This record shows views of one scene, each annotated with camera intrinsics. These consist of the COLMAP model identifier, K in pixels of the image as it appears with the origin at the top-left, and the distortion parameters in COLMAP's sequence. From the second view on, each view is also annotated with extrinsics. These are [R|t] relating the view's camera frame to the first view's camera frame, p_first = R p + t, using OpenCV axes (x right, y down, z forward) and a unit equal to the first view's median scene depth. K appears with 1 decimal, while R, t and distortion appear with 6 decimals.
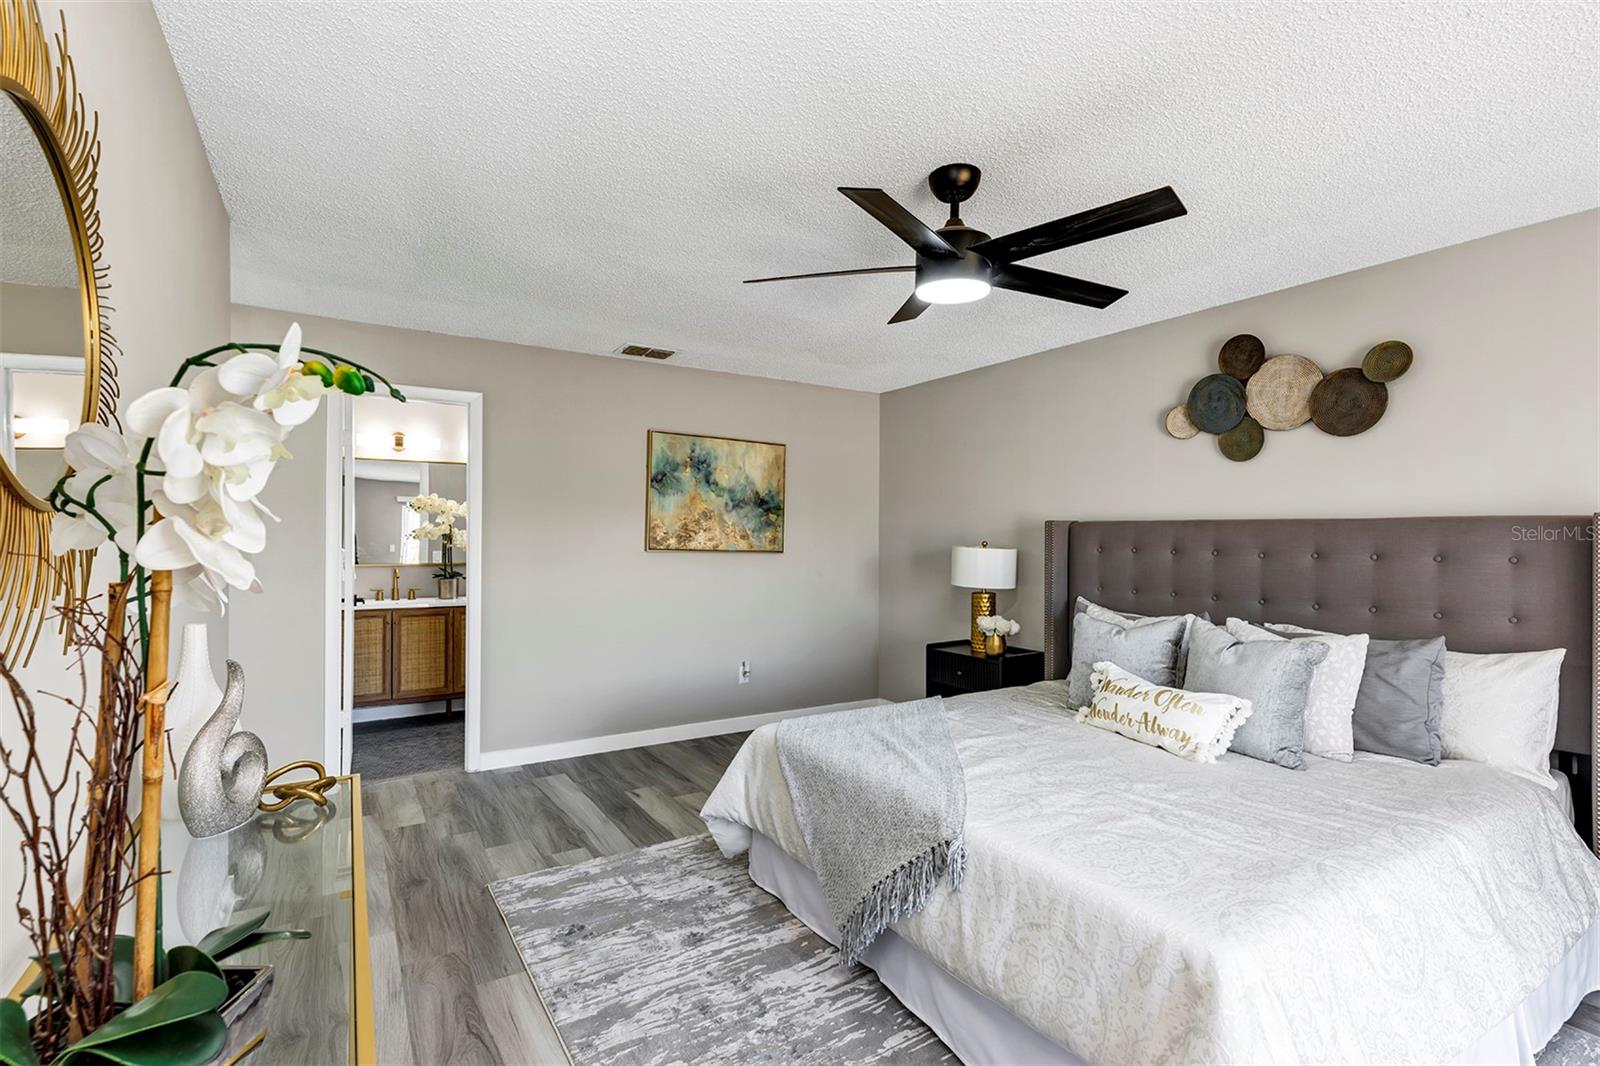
lens RADIAL K [[732.7, 0, 804.7], [0, 732.7, 537.3], [0, 0, 1]] dist [0.008793, 0.000164]
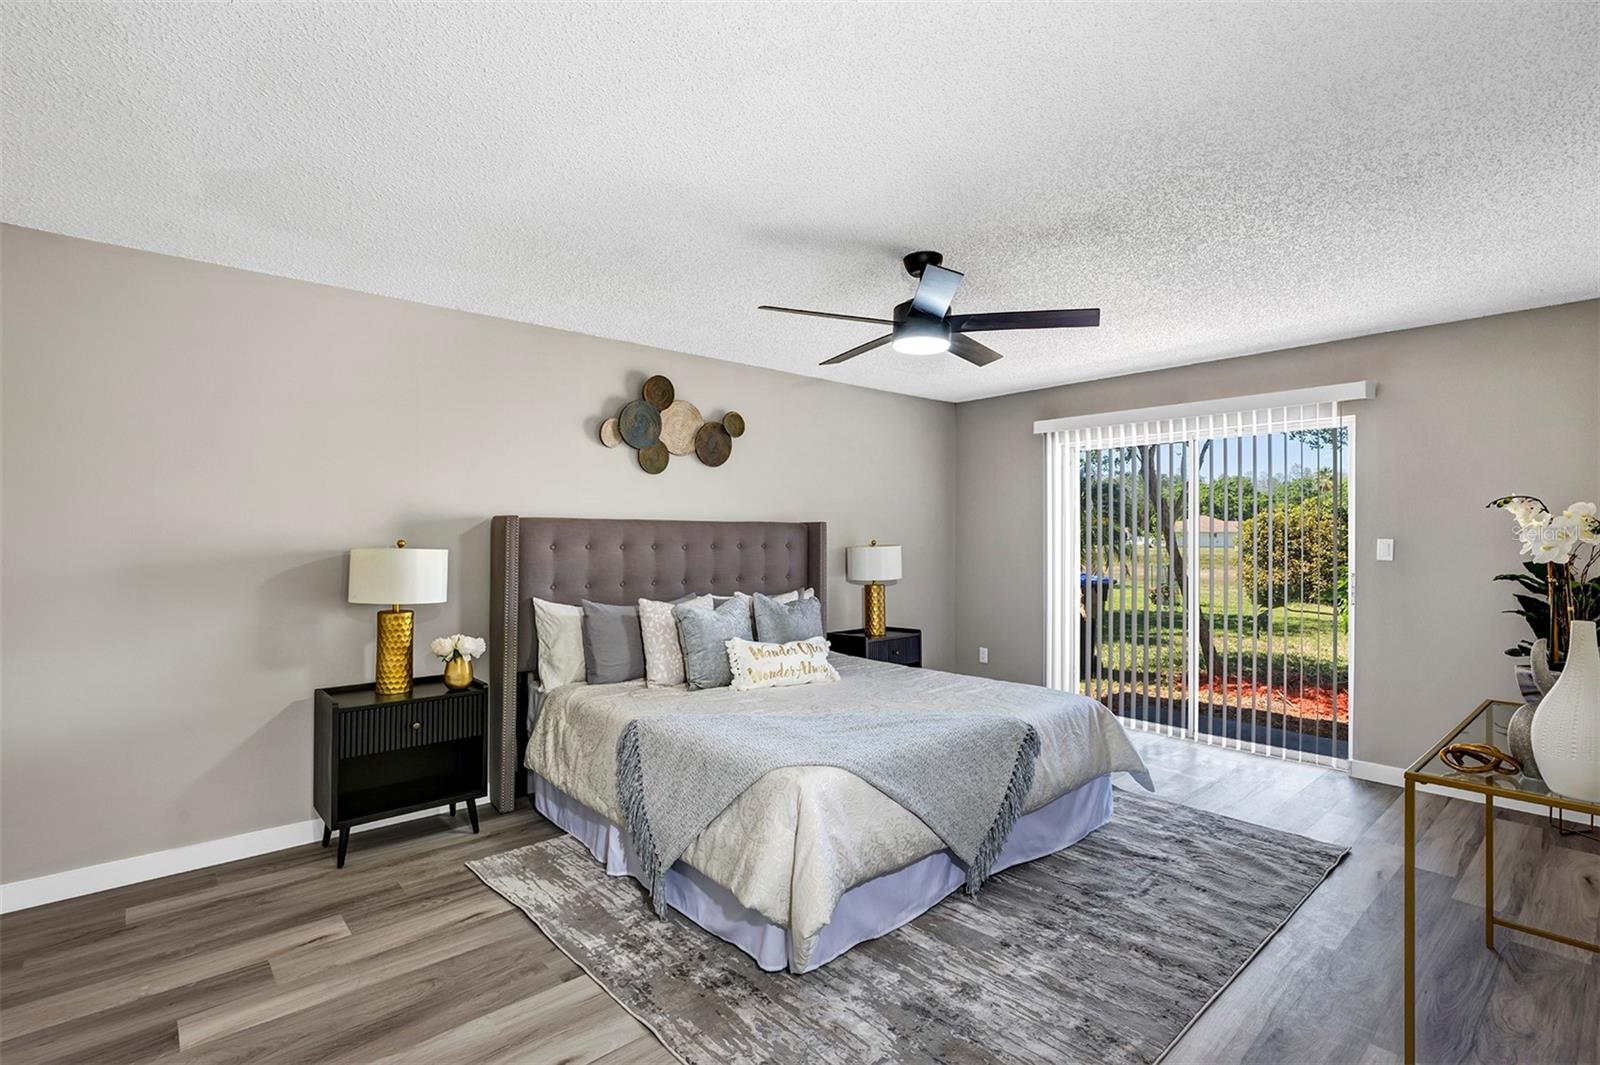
lens RADIAL K [[751.9, 0, 794.9], [0, 751.9, 532.0], [0, 0, 1]] dist [-0.002070, -0.000083]
pose [[-0.154177, -0.006622, 0.988021, -0.729990], [-0.006322, 0.999964, 0.005715, -0.012816], [-0.988023, -0.005366, -0.154214, 0.963314]]
